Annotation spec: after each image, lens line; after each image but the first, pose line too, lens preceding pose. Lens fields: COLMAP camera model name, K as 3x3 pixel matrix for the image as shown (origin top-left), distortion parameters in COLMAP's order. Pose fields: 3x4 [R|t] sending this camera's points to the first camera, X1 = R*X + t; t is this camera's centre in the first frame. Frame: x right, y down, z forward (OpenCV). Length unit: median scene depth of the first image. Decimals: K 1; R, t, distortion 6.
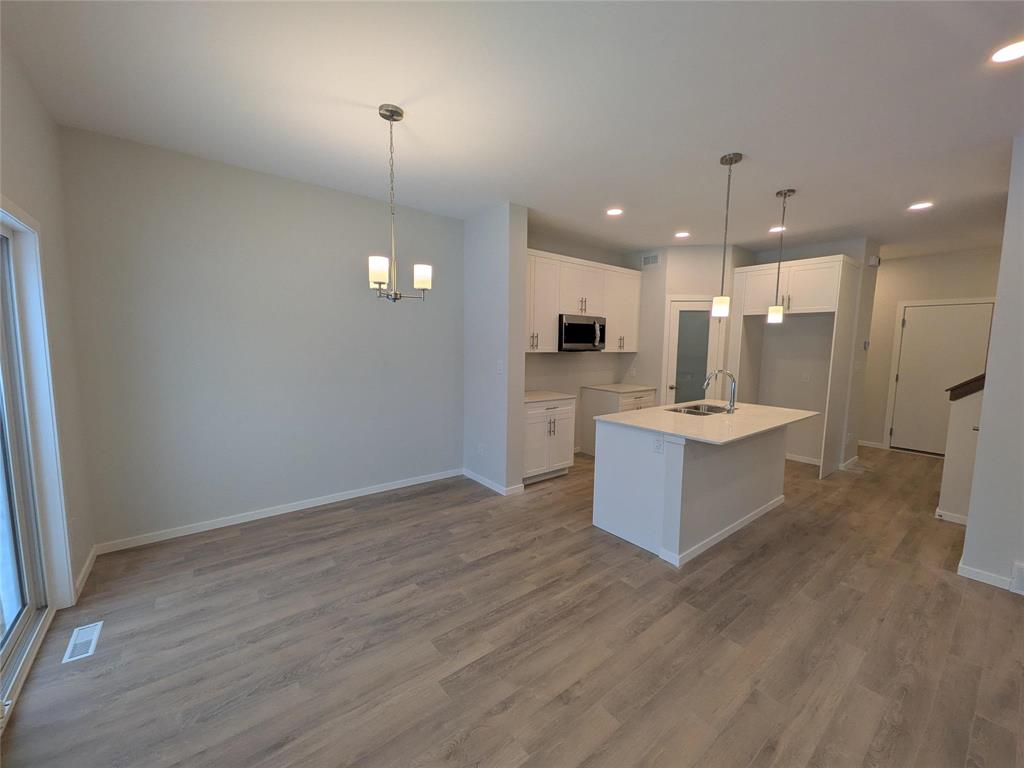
lens RADIAL K [[403.7, 0, 513.7], [0, 403.7, 385.7], [0, 0, 1]] dist [-0.000314, -0.001812]
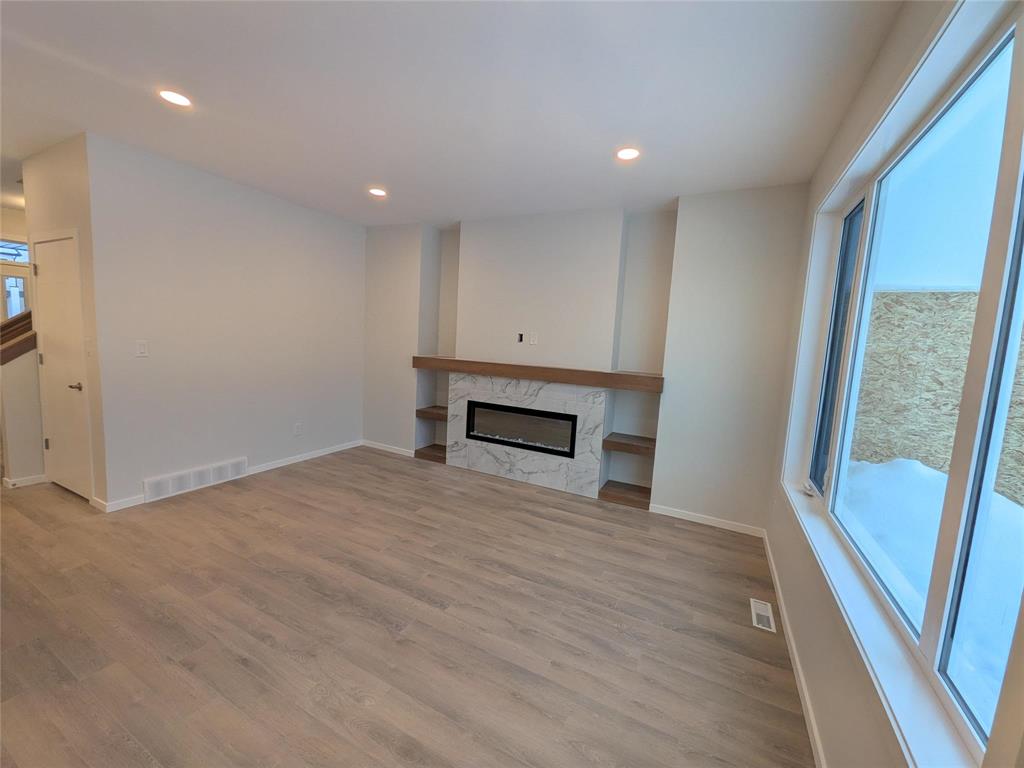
lens RADIAL K [[403.7, 0, 515.5], [0, 403.7, 379.6], [0, 0, 1]] dist [-0.000314, -0.001812]
pose [[-0.424568, -0.129452, 0.896094, -0.230478], [0.032097, 0.986952, 0.157784, -0.030552], [-0.904827, 0.095752, -0.414873, 0.236919]]
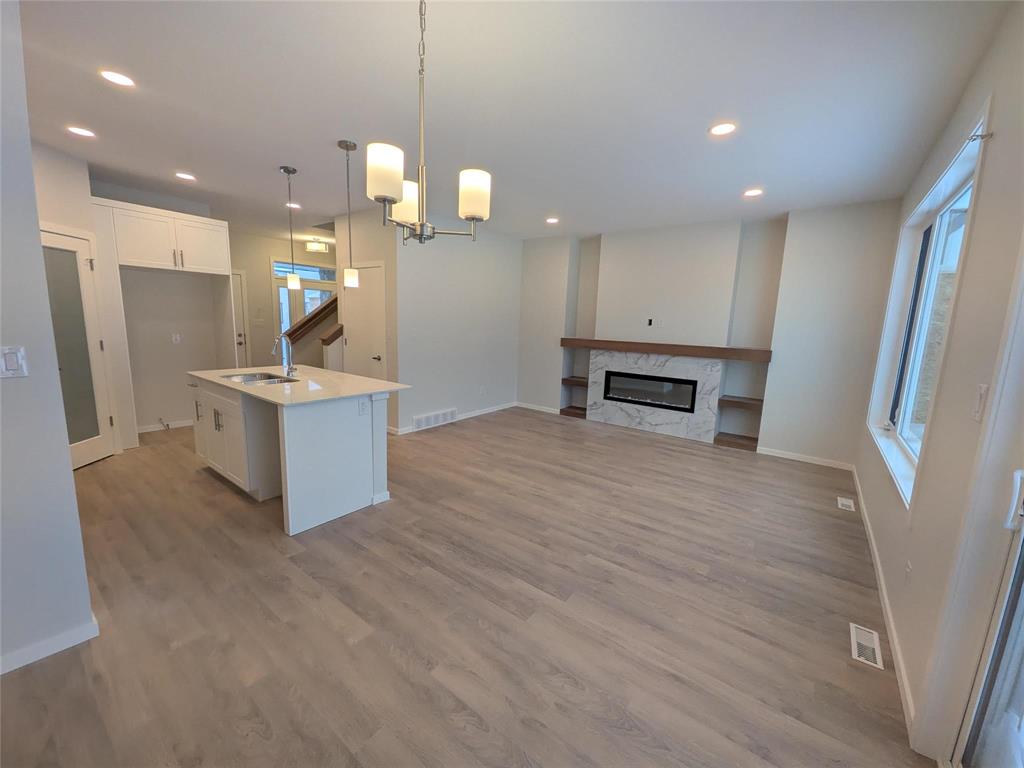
lens RADIAL K [[403.7, 0, 513.9], [0, 403.7, 384.7], [0, 0, 1]] dist [-0.000314, -0.001812]
pose [[-0.258277, -0.178347, 0.949466, -0.482980], [0.062557, 0.977662, 0.200660, -0.065200], [-0.964043, 0.111221, -0.241350, 0.558410]]
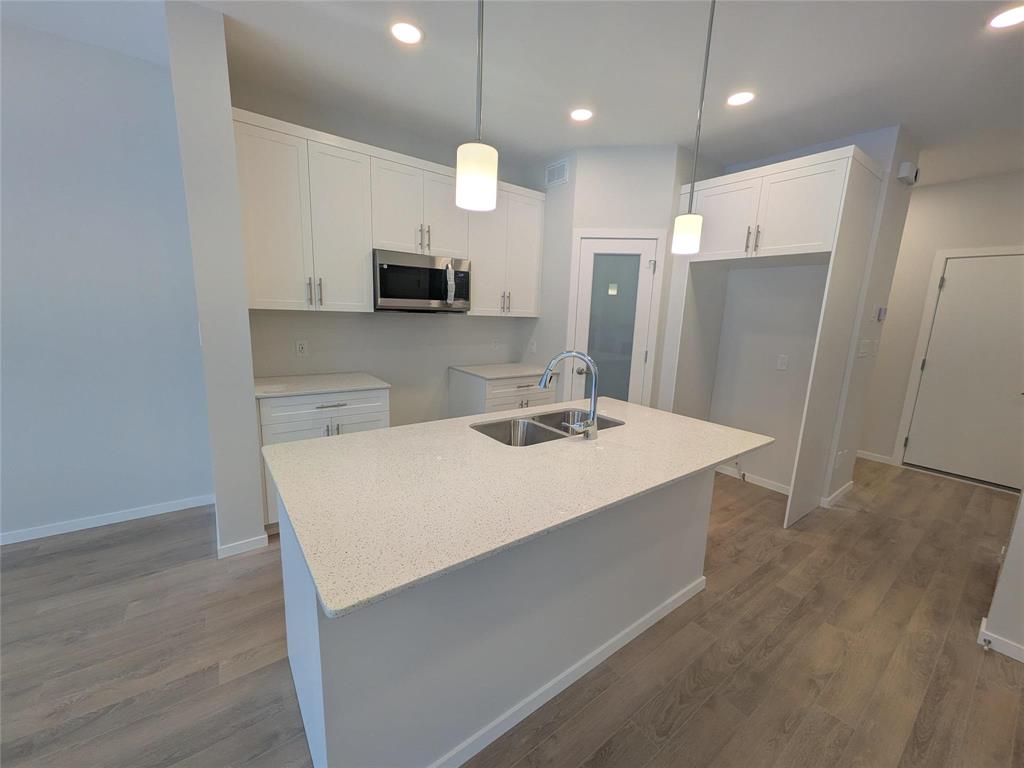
lens RADIAL K [[403.7, 0, 515.8], [0, 403.7, 386.4], [0, 0, 1]] dist [-0.000314, -0.001812]
pose [[0.999512, 0.027678, -0.014467, 0.364626], [-0.026436, 0.996447, 0.079964, -0.027077], [0.016629, -0.079542, 0.996693, 0.408805]]
